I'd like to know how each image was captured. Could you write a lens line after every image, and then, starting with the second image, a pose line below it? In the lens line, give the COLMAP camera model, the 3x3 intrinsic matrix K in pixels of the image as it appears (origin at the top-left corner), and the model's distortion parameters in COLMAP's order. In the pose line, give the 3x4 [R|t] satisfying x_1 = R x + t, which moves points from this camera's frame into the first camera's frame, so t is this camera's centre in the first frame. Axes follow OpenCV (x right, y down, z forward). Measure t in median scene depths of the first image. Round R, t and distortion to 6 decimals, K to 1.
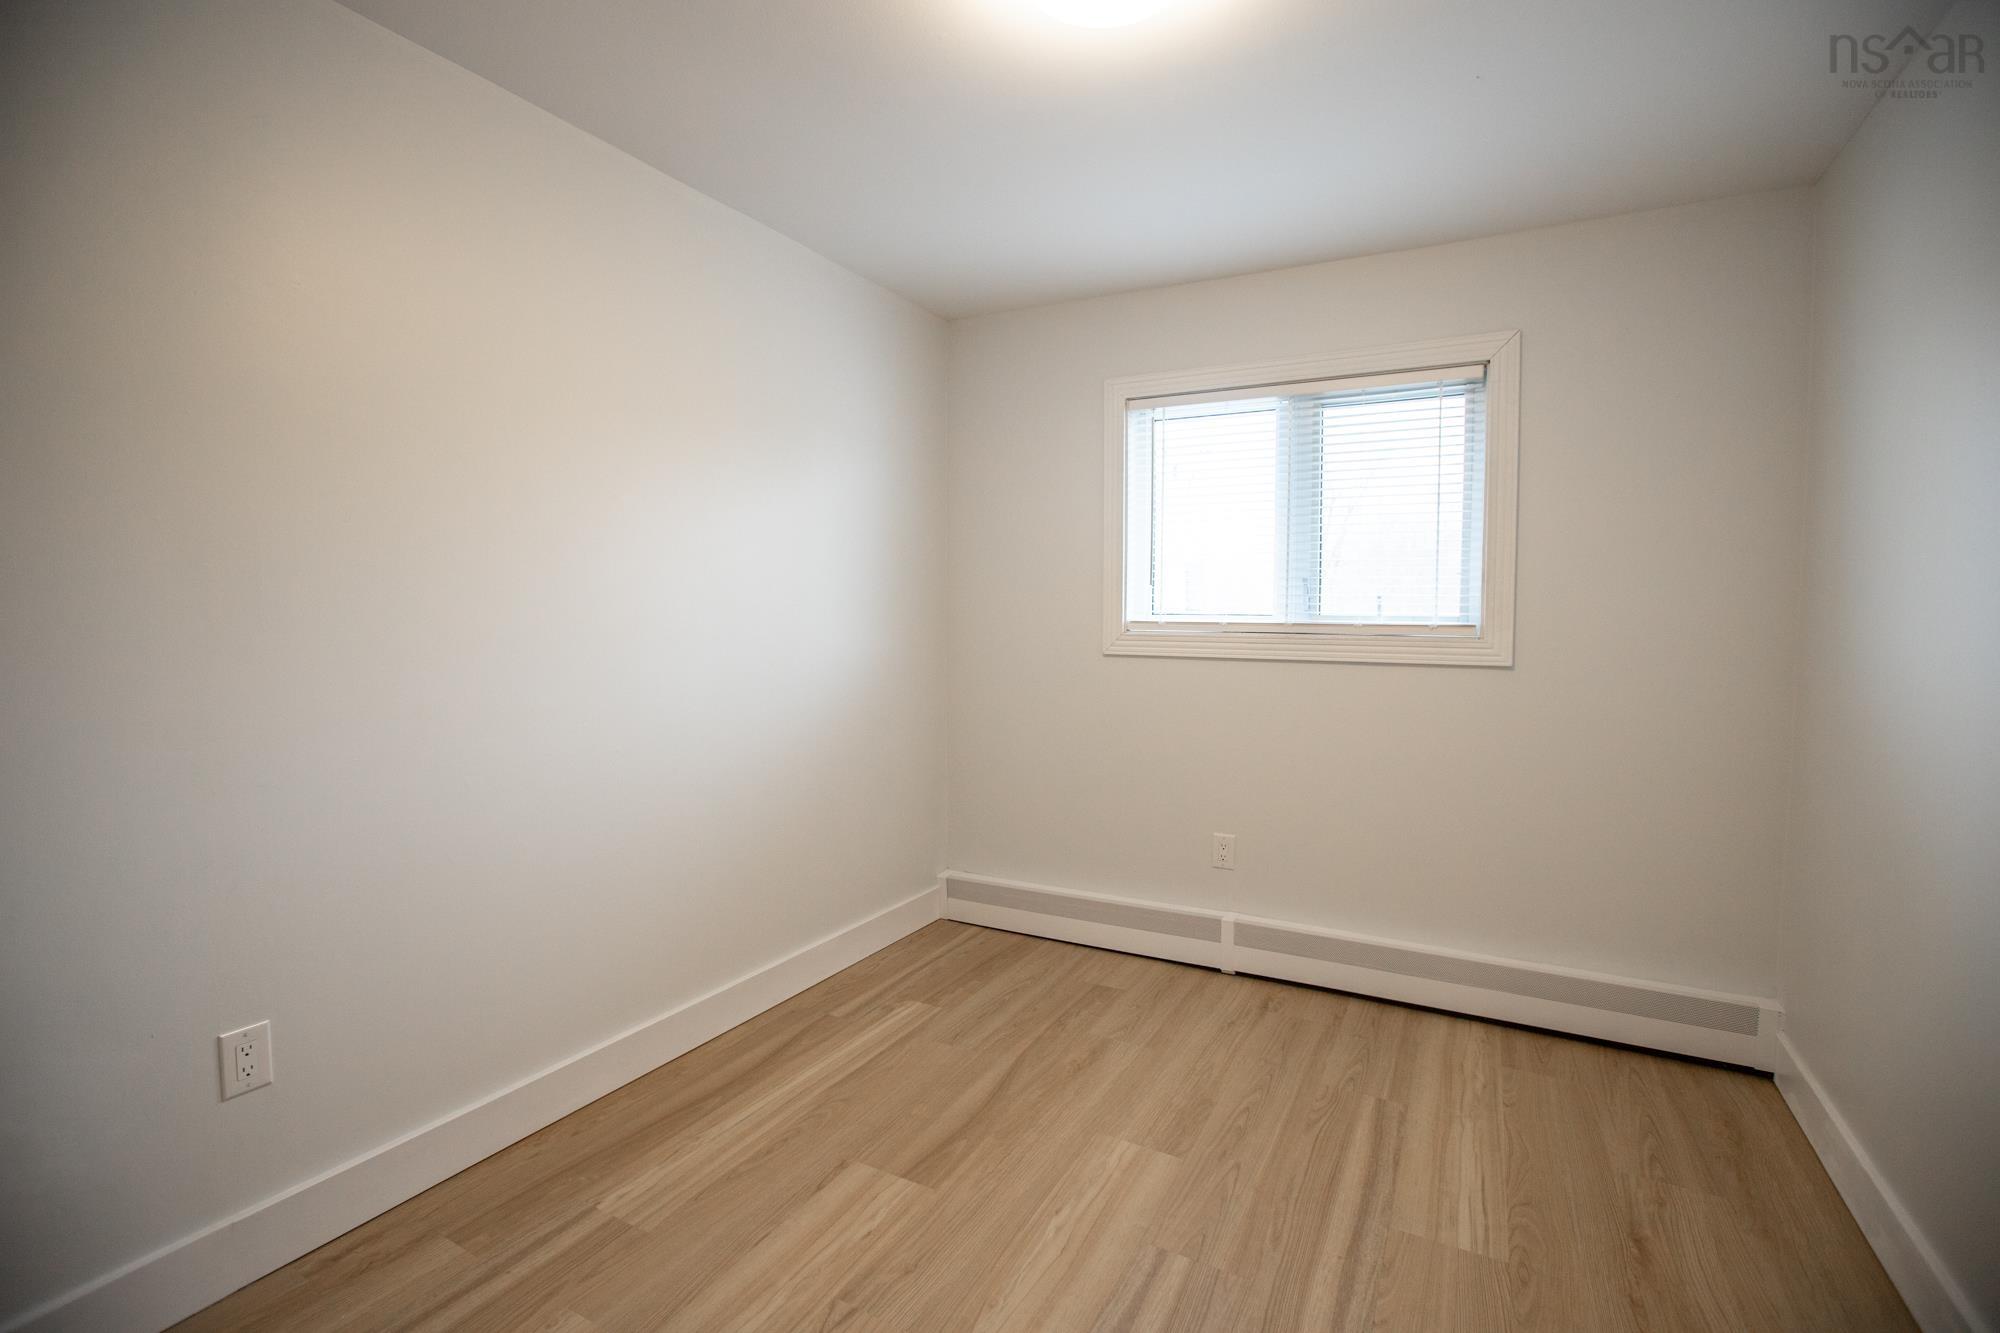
lens RADIAL K [[841.7, 0, 998.4], [0, 841.7, 659.8], [0, 0, 1]] dist [0.002603, 0.000236]
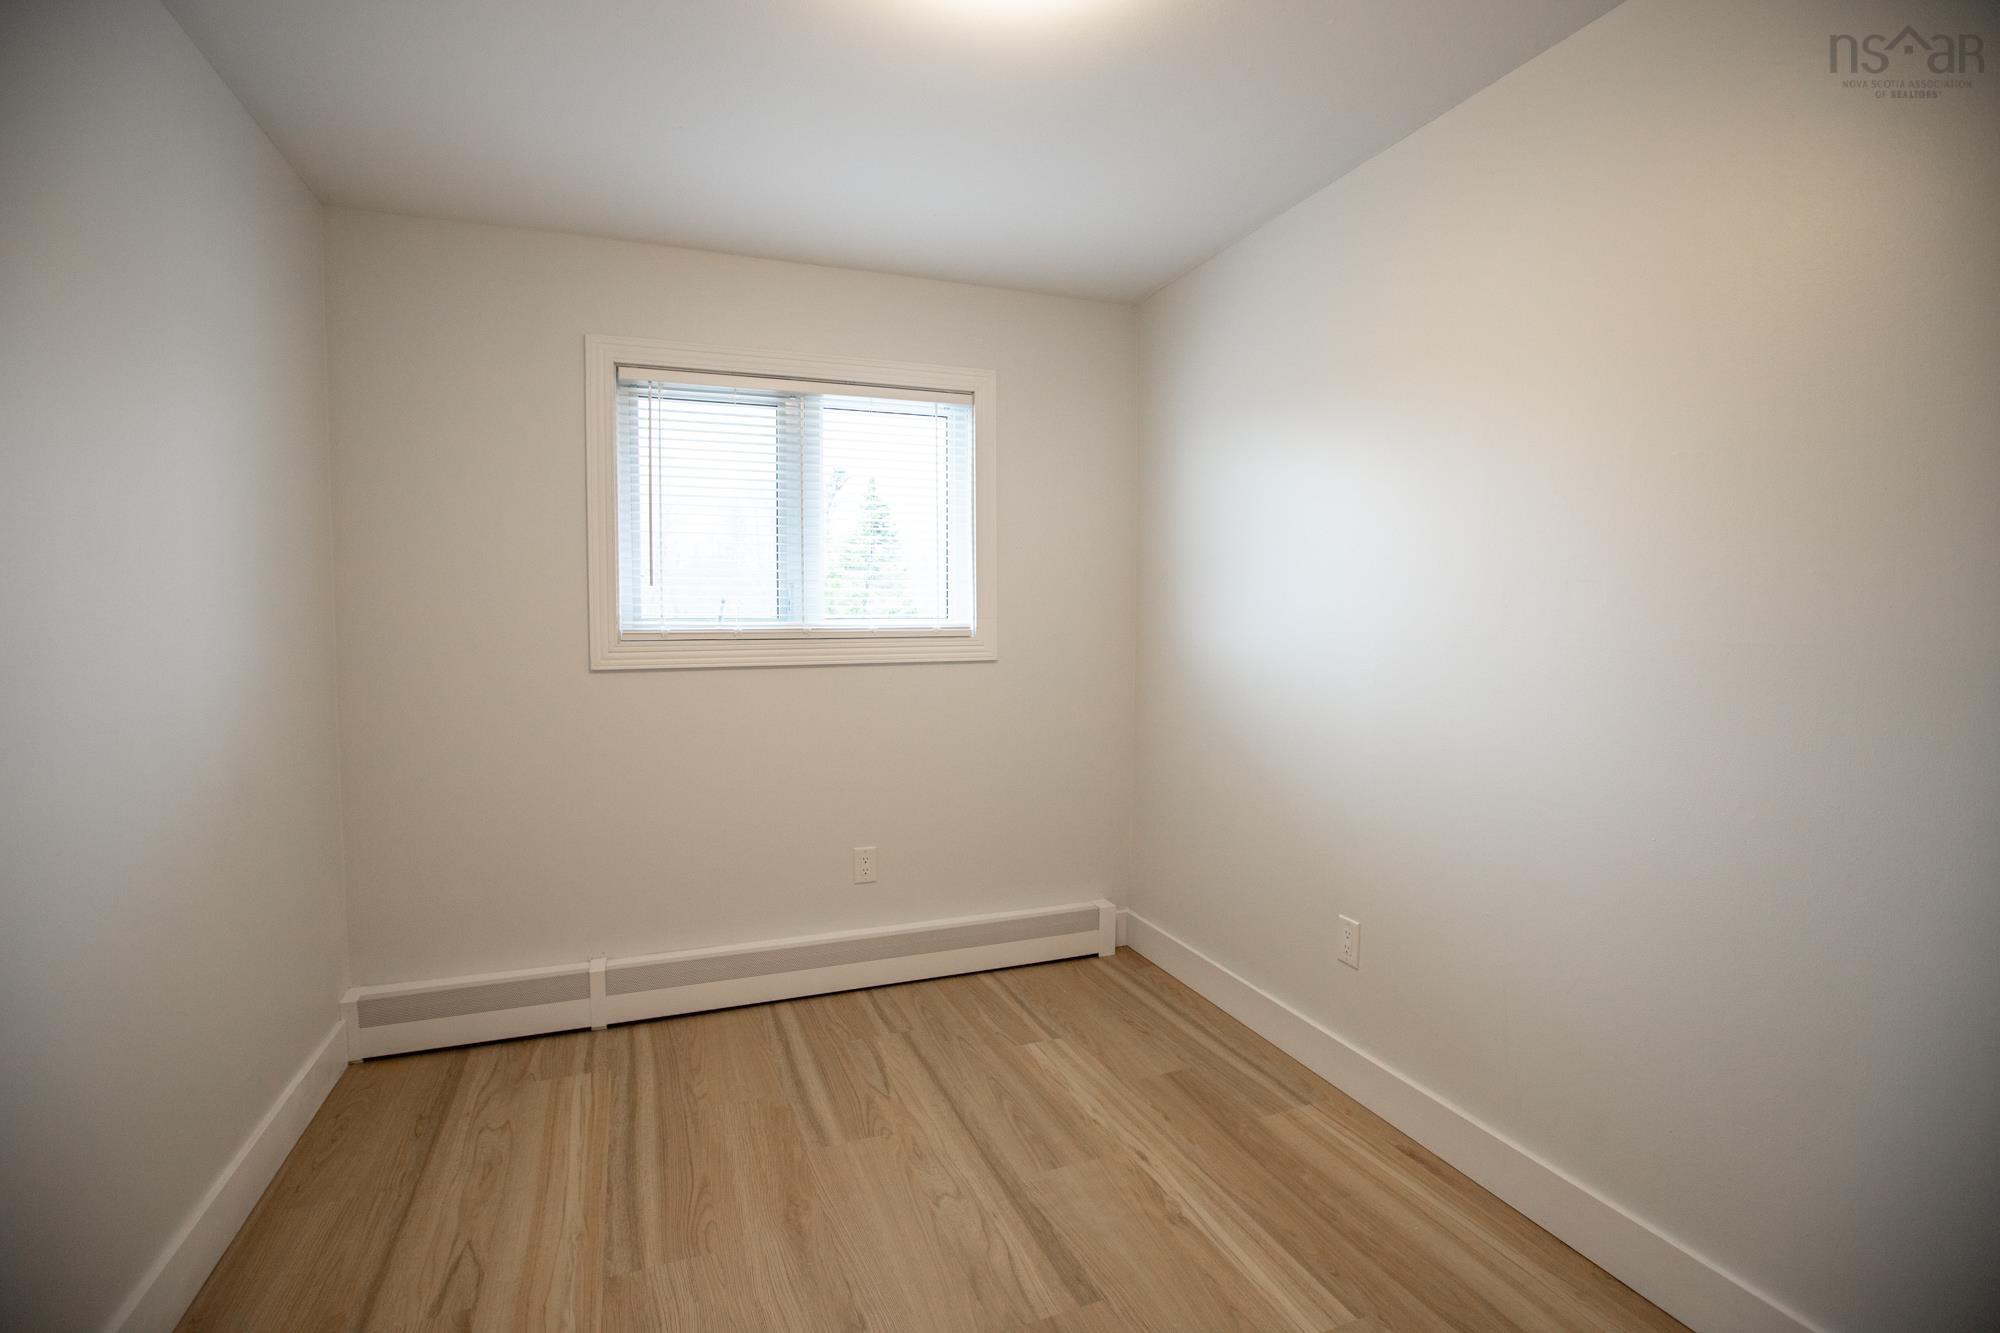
lens RADIAL K [[912.6, 0, 992.8], [0, 912.6, 662.2], [0, 0, 1]] dist [-0.052427, 0.015843]
pose [[0.694946, -0.046388, 0.717565, -0.211584], [0.051084, 0.998580, 0.015080, -0.006971], [-0.717246, 0.026176, 0.696329, 0.098866]]
